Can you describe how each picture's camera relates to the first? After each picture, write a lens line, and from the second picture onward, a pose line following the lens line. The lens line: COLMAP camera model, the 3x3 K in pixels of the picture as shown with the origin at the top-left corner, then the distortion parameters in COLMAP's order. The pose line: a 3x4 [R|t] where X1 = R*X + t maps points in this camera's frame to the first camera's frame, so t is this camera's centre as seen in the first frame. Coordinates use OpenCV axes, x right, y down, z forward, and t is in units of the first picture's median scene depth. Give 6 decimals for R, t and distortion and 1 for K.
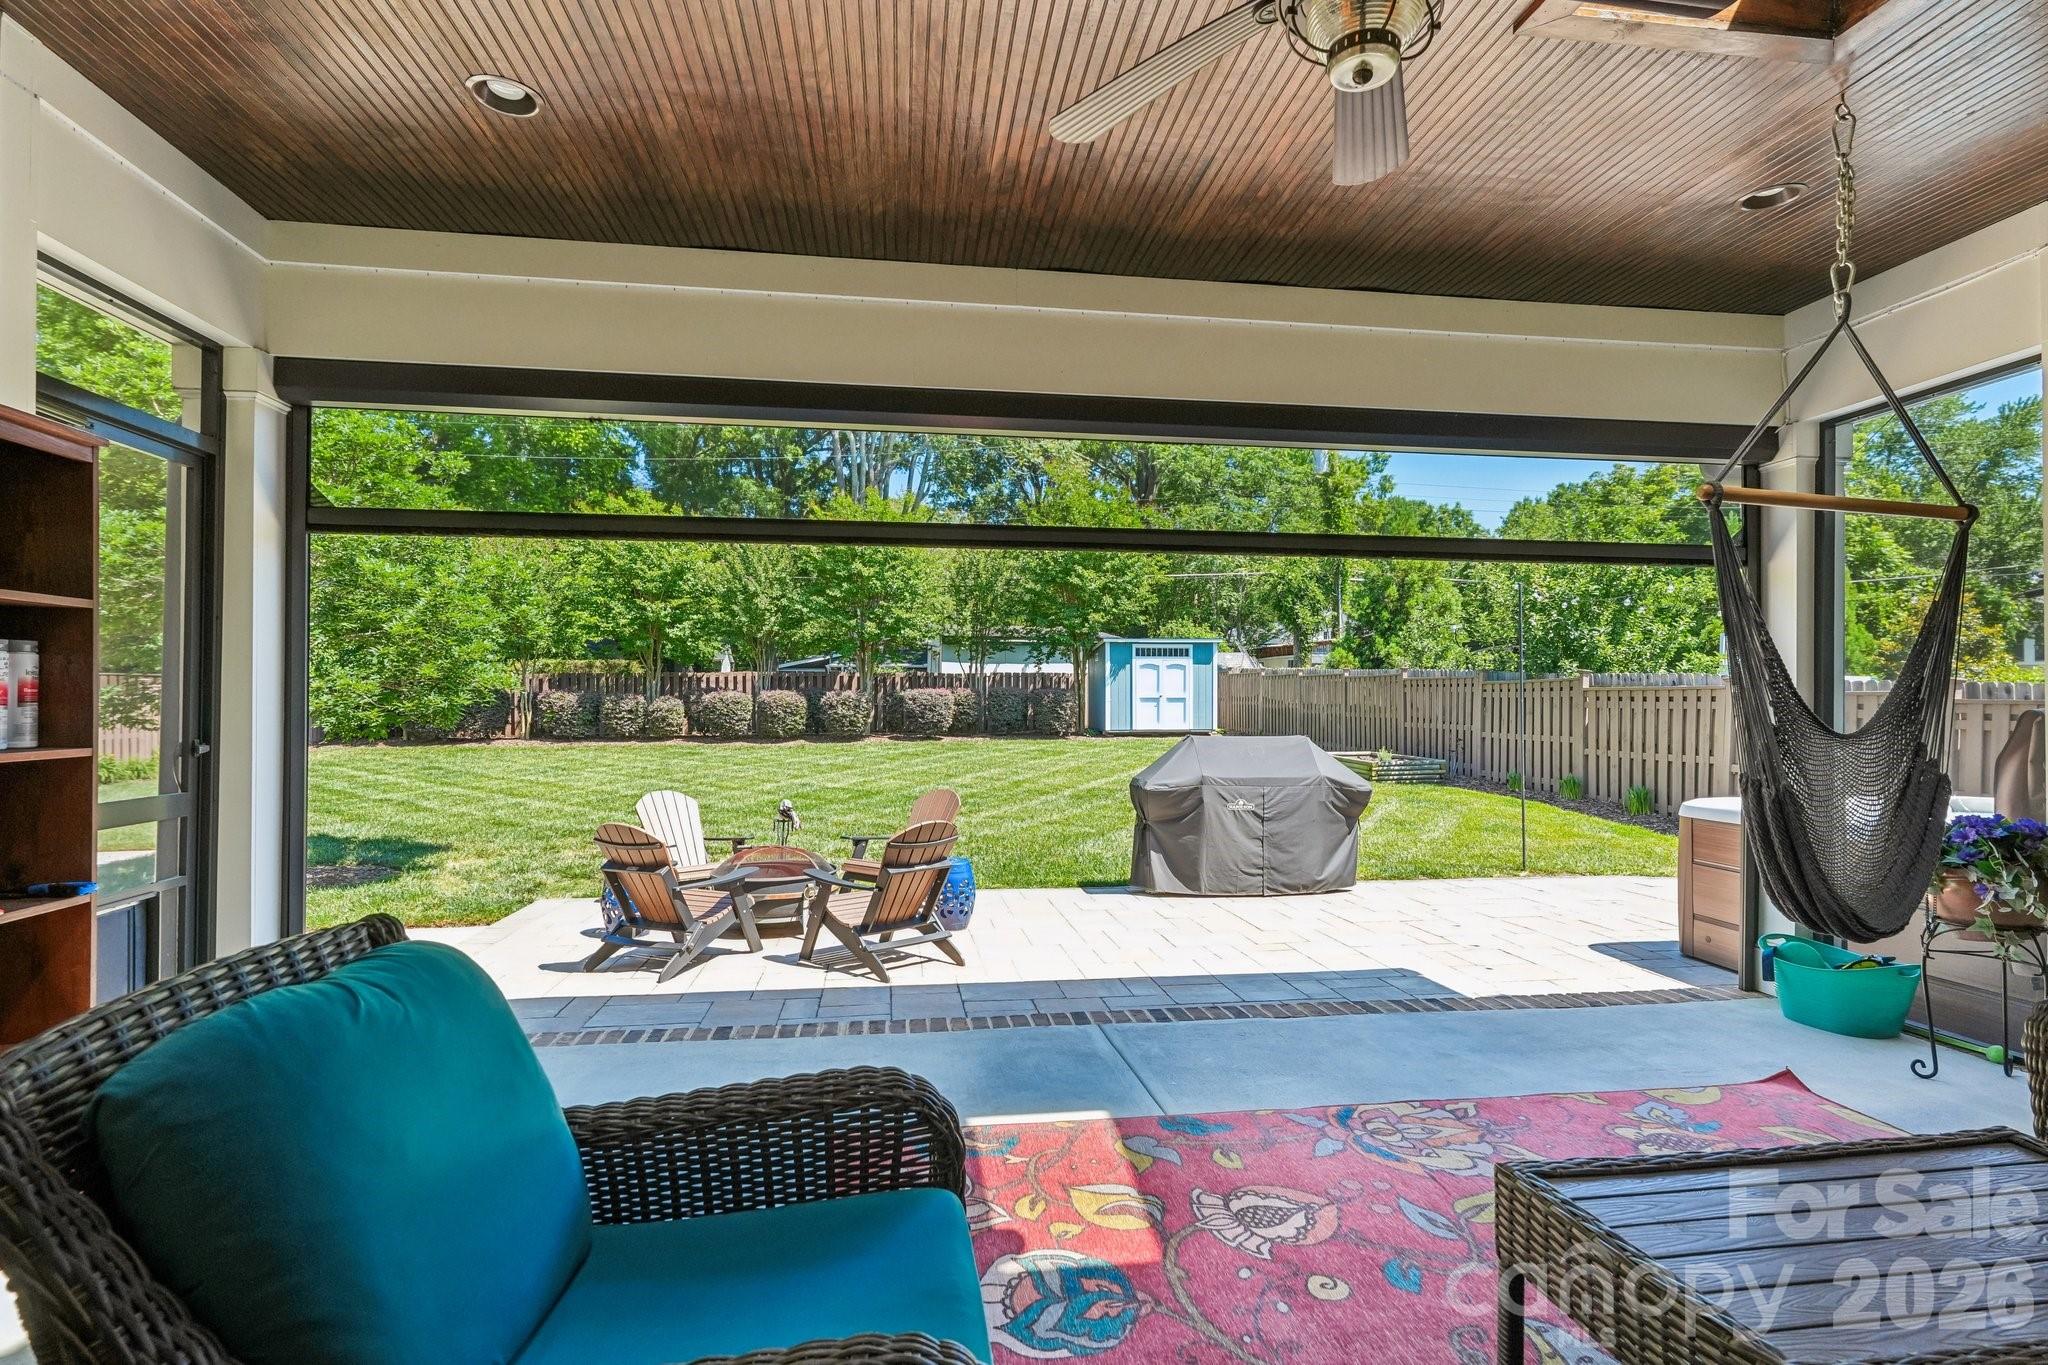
lens RADIAL K [[1015.0, 0, 1027.2], [0, 1015.0, 701.1], [0, 0, 1]] dist [-0.000177, 0.001530]
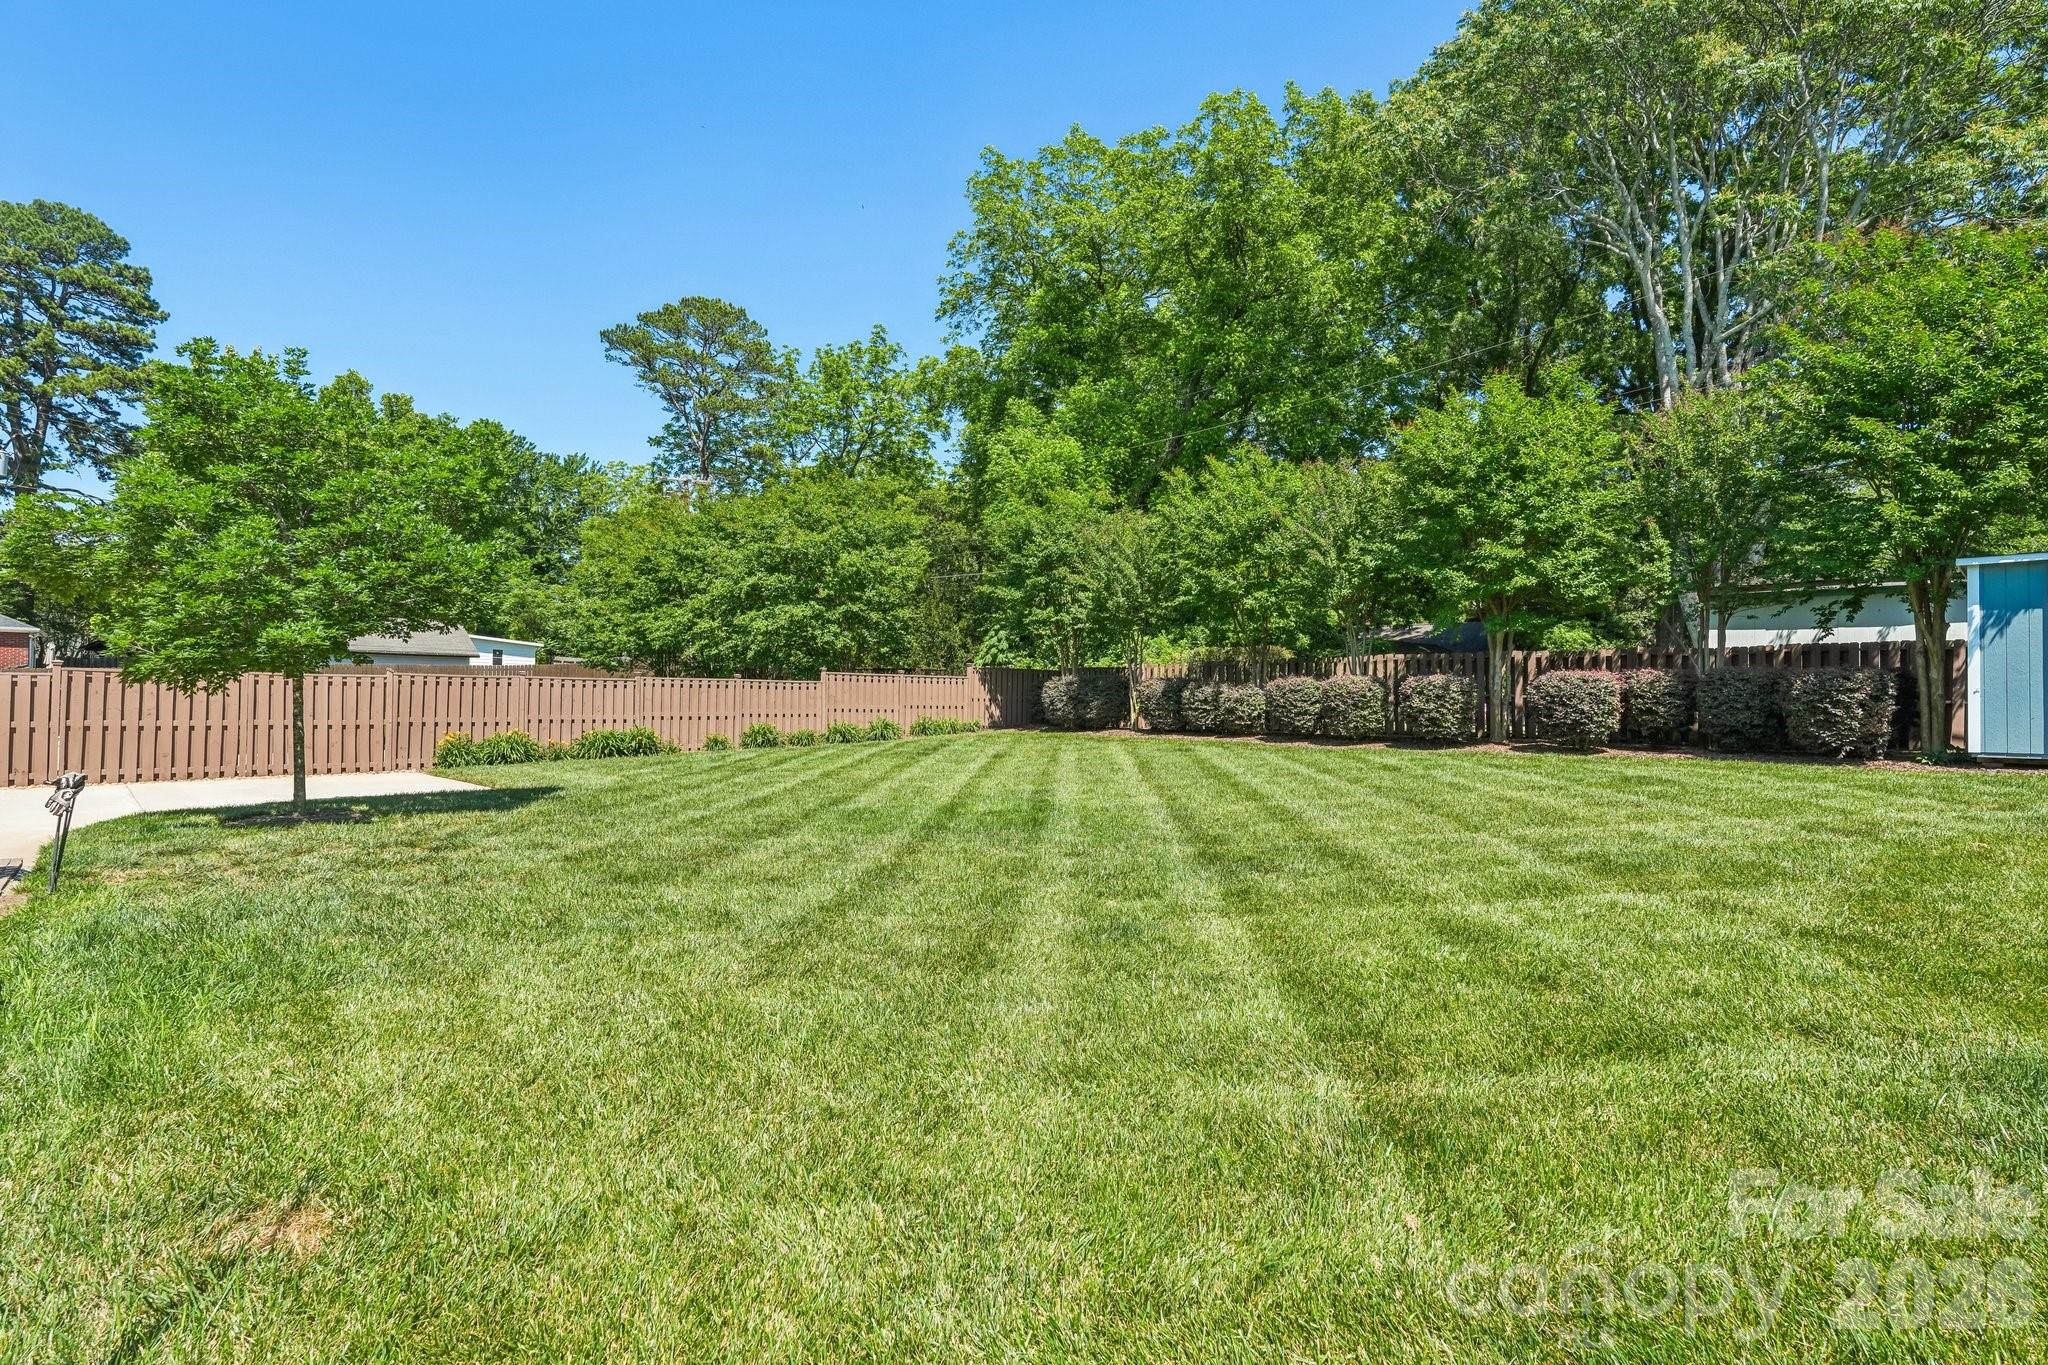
lens RADIAL K [[1010.3, 0, 1024.0], [0, 1010.3, 682.5], [0, 0, 1]] dist [-0.005571, -0.000610]
pose [[0.536114, -0.006387, -0.844122, 0.252506], [-0.009619, 0.999860, -0.013674, 0.007395], [0.844091, 0.015450, 0.535977, 0.404468]]
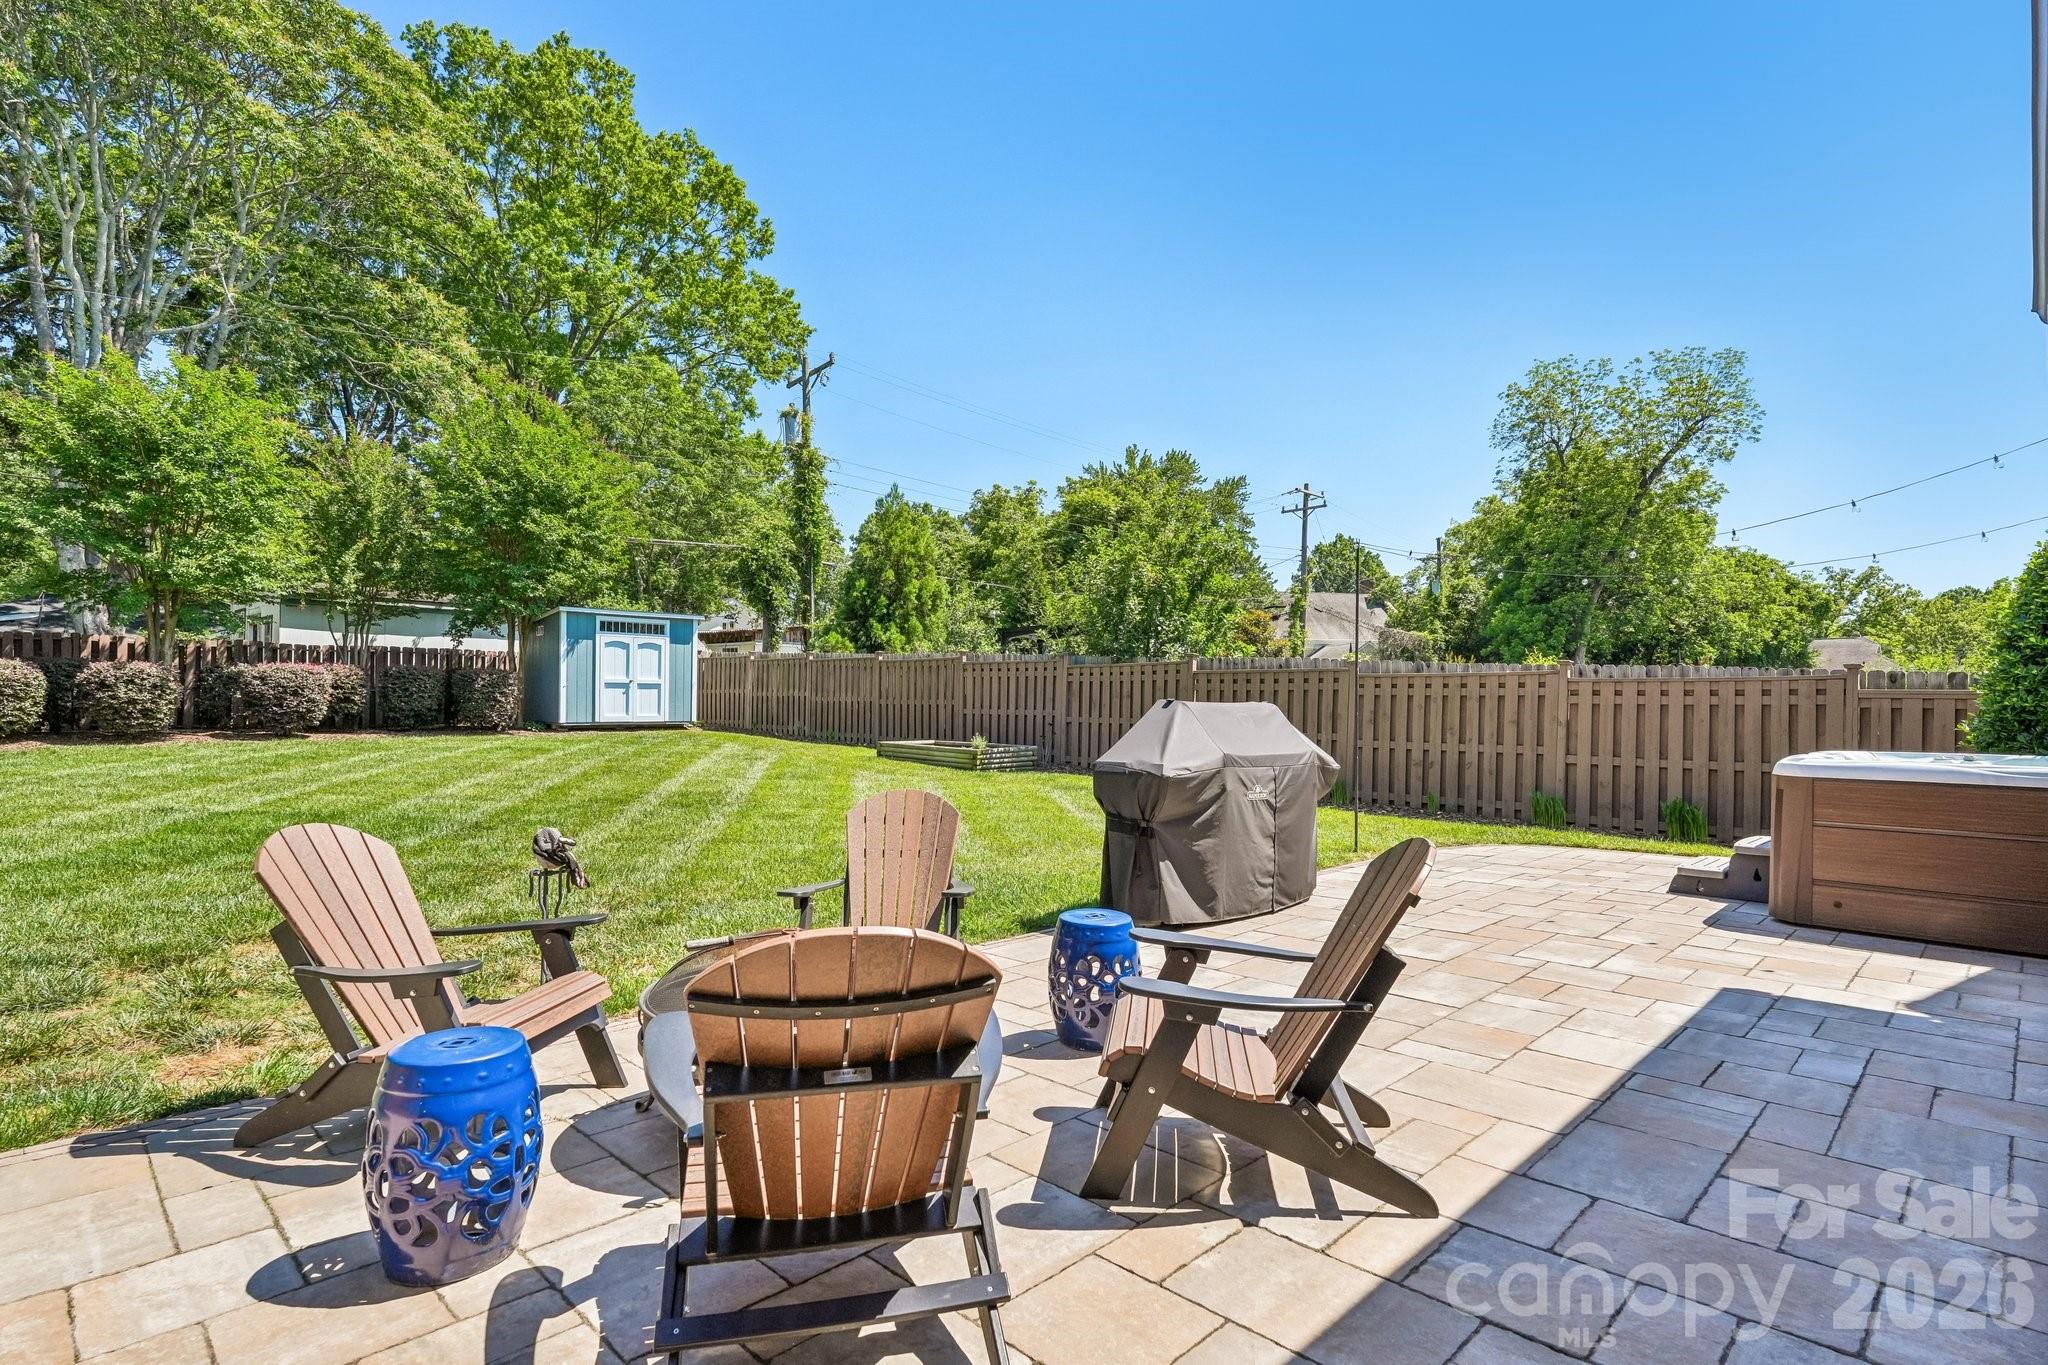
lens RADIAL K [[1015.0, 0, 1027.2], [0, 1015.0, 701.1], [0, 0, 1]] dist [-0.000177, 0.001530]
pose [[0.797927, 0.006935, 0.602714, -0.116102], [-0.006747, 0.999974, -0.002573, 0.012197], [-0.602716, -0.002013, 0.797953, 0.161299]]
